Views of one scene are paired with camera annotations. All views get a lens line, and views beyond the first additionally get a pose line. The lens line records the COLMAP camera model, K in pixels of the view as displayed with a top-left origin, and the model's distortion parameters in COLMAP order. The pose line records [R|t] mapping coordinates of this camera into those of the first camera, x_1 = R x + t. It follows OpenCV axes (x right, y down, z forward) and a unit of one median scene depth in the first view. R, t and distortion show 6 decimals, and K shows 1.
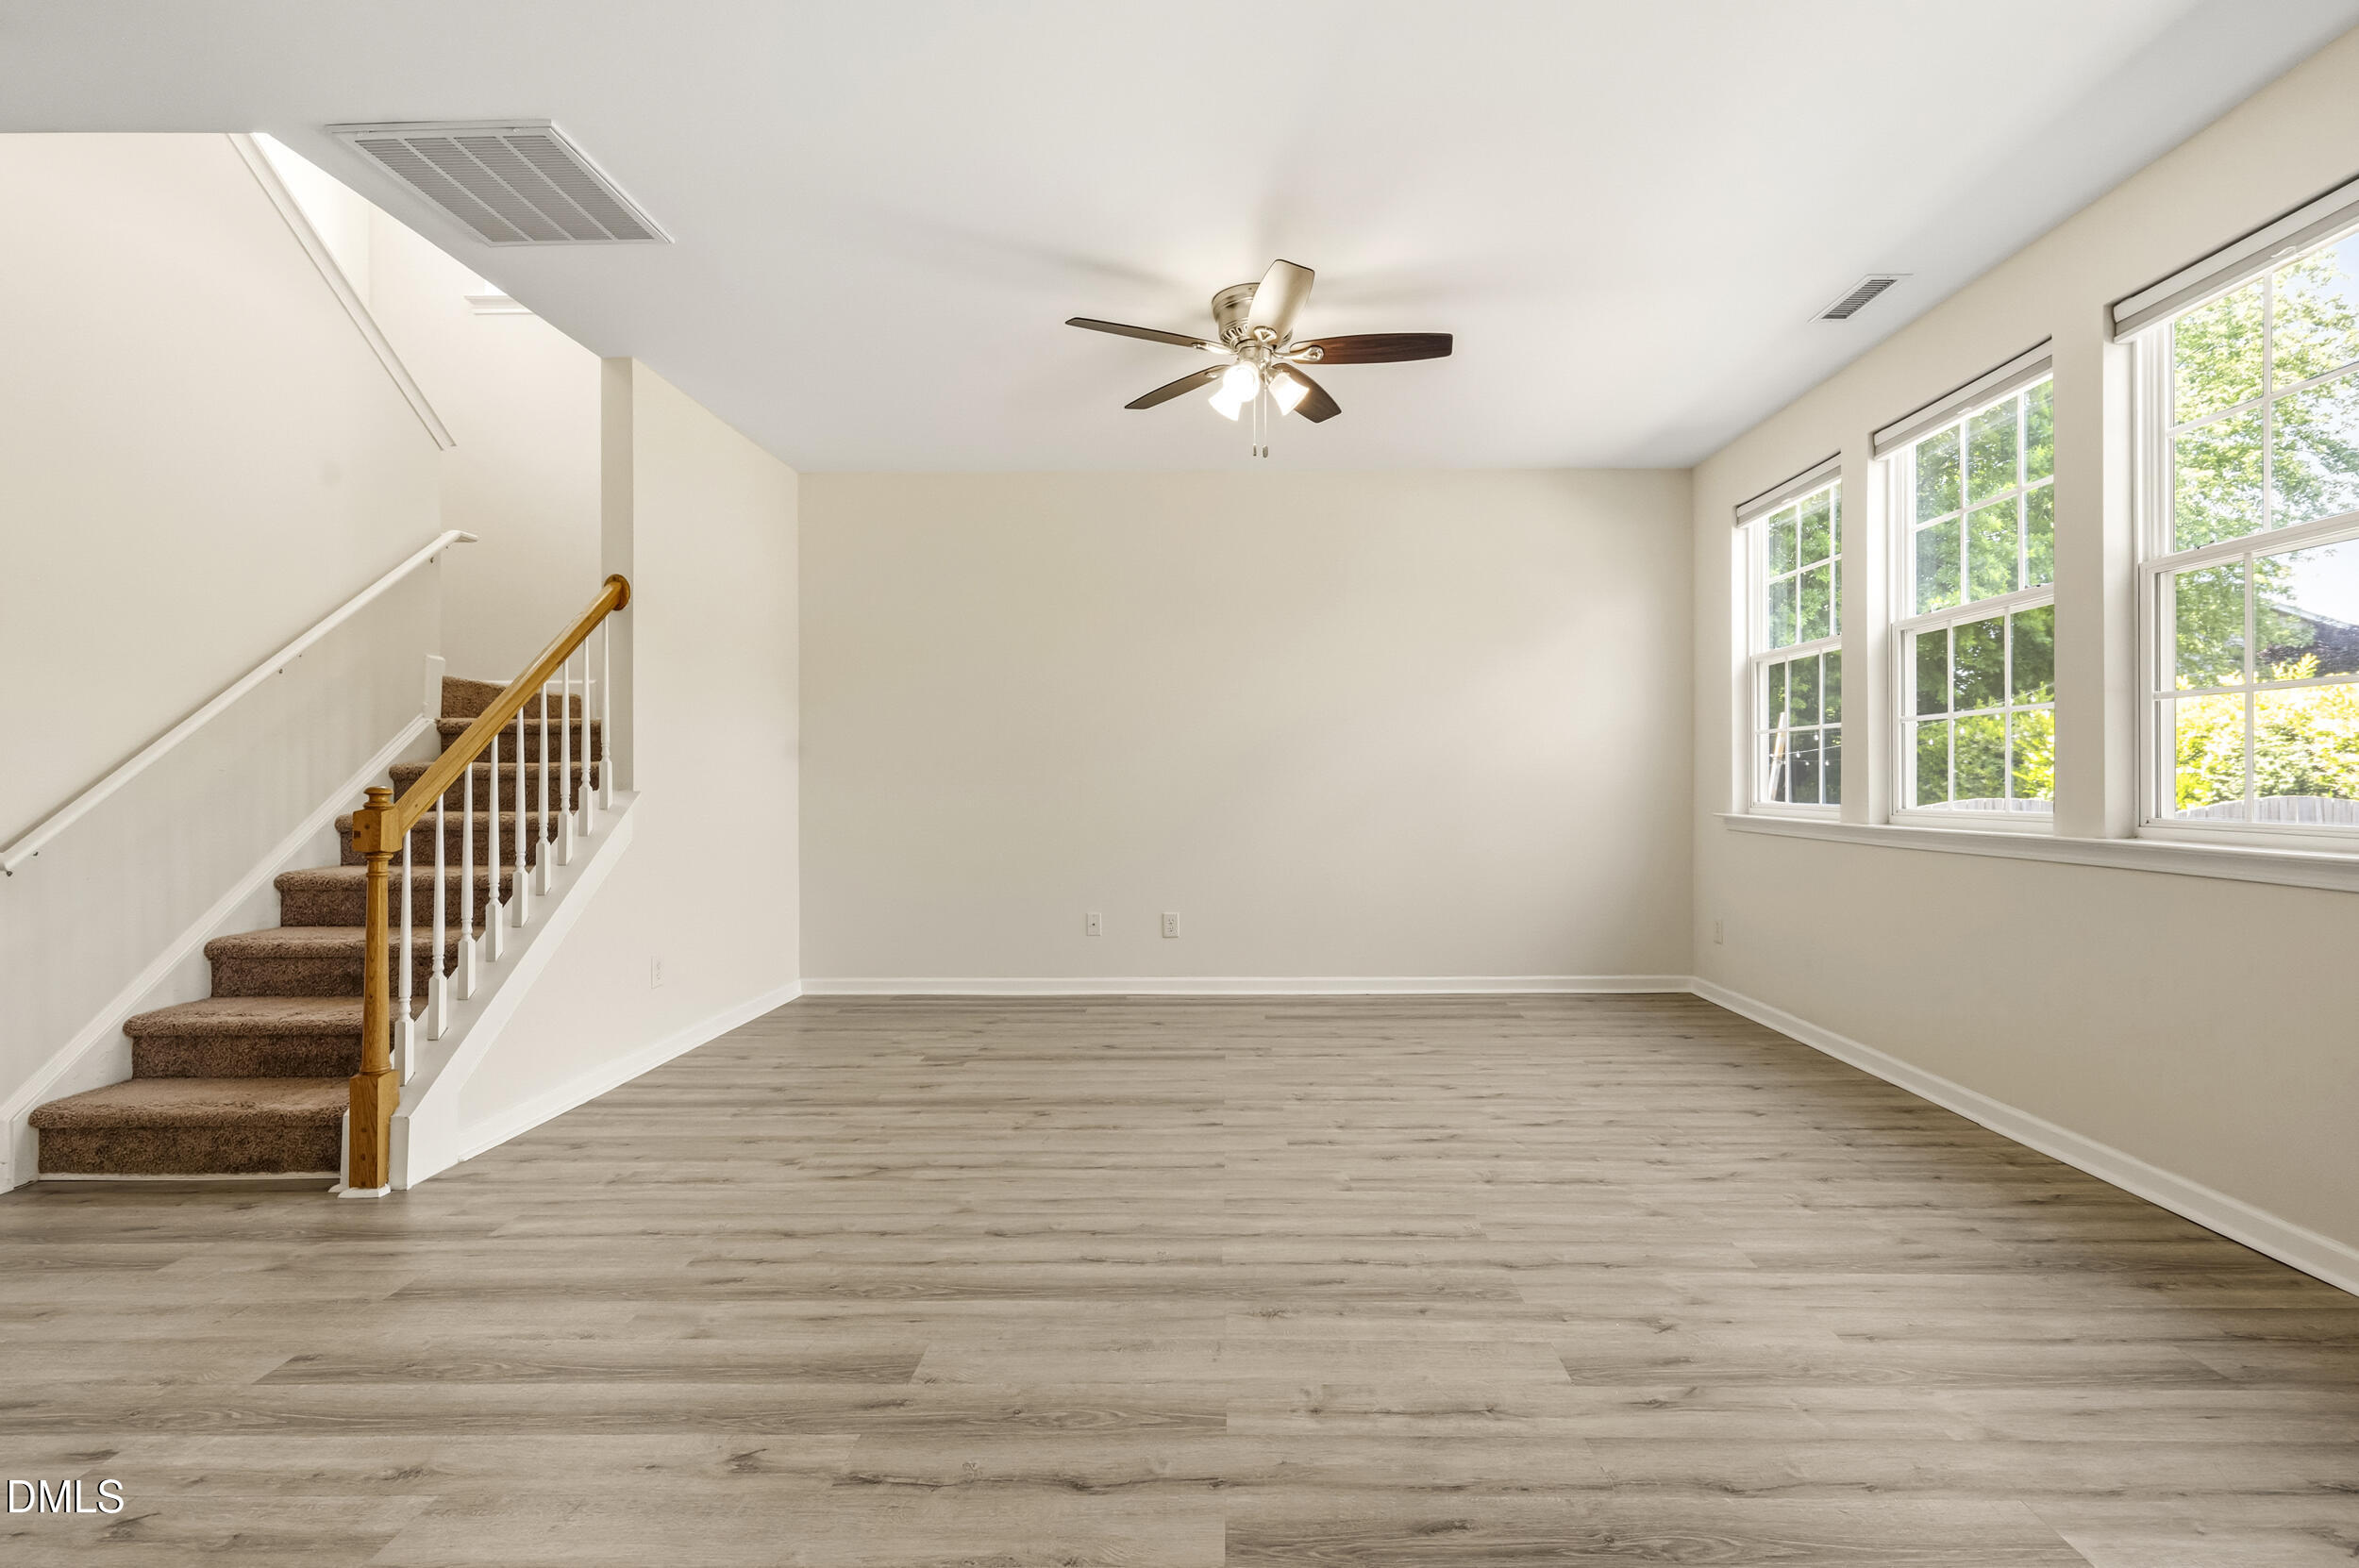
lens RADIAL K [[1049.6, 0, 1219.4], [0, 1049.6, 783.9], [0, 0, 1]] dist [-0.000788, 0.000093]
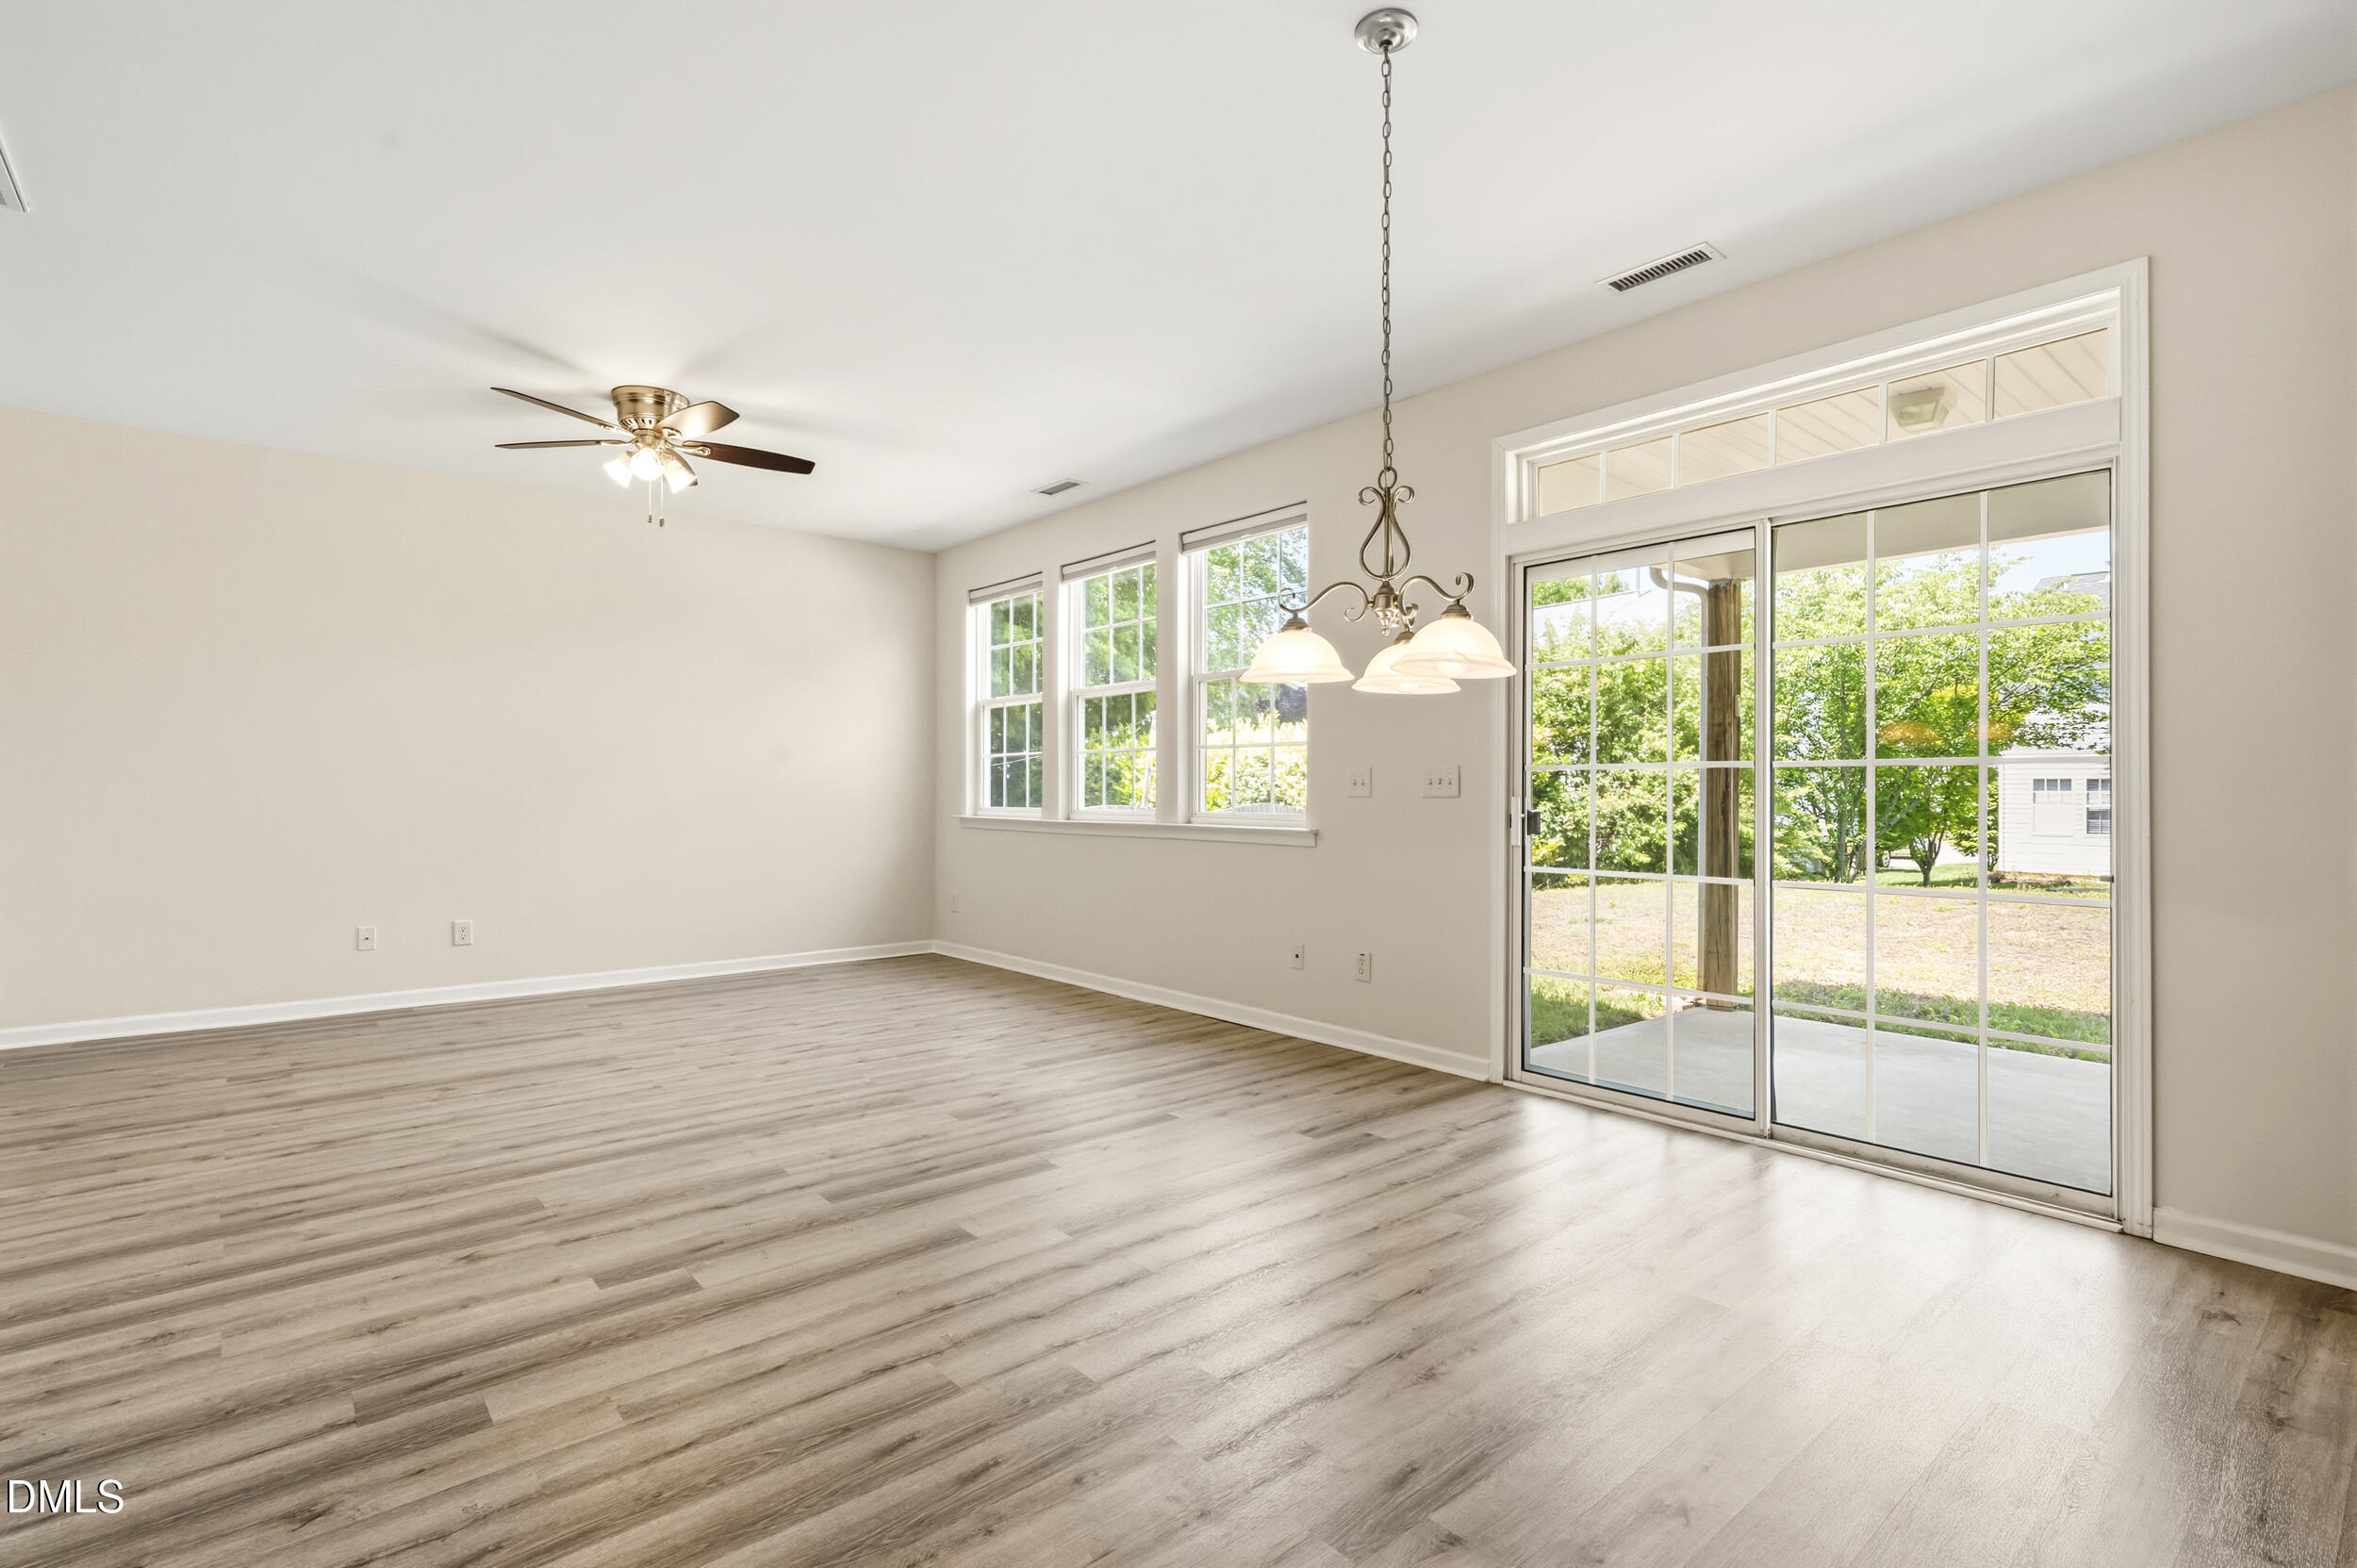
lens RADIAL K [[1103.7, 0, 1188.1], [0, 1103.7, 784.1], [0, 0, 1]] dist [0.000333, 0.000889]
pose [[0.751394, 0.009917, 0.659779, -0.418708], [-0.003626, 0.999934, -0.010900, 0.003653], [-0.659844, 0.005798, 0.751380, -0.465107]]
